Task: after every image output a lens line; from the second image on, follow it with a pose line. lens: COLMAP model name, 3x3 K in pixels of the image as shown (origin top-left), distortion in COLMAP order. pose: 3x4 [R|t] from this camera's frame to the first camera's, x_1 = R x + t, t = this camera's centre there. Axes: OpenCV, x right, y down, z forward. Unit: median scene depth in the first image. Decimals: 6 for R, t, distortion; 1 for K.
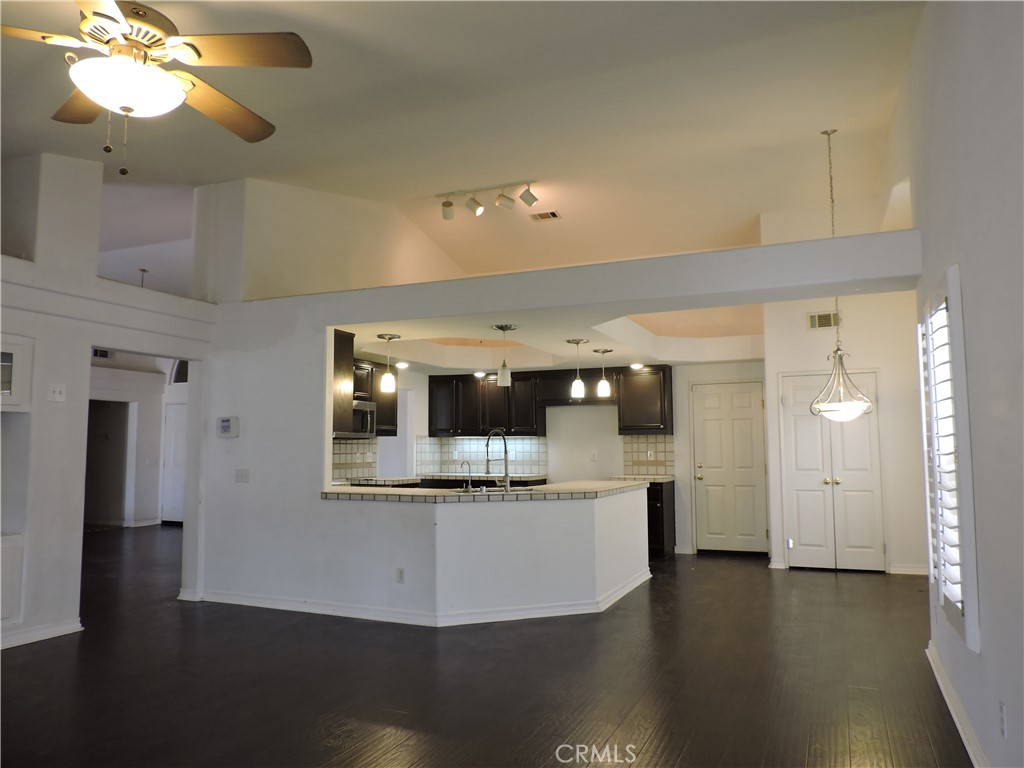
lens RADIAL K [[731.8, 0, 515.3], [0, 731.8, 385.0], [0, 0, 1]] dist [-0.011692, -0.003344]
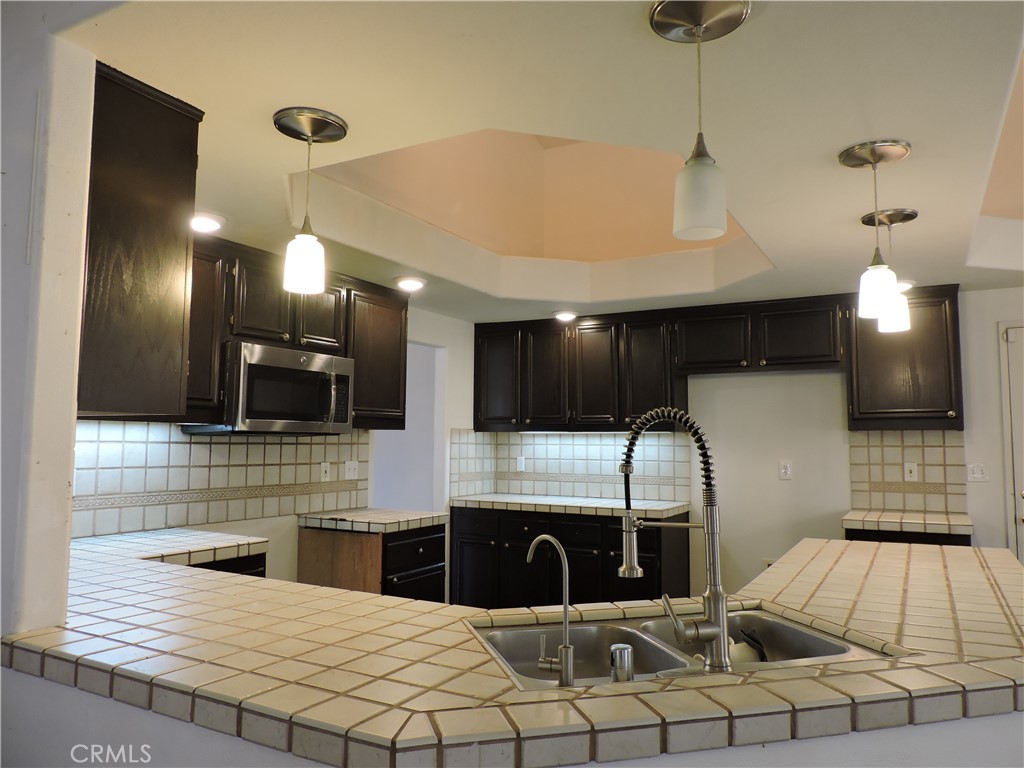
lens RADIAL K [[731.8, 0, 515.3], [0, 731.8, 385.0], [0, 0, 1]] dist [-0.011692, -0.003344]
pose [[0.995340, 0.001946, -0.096409, -0.034650], [-0.001128, 0.999963, 0.008543, 0.032990], [0.096422, -0.008394, 0.995305, 0.476732]]
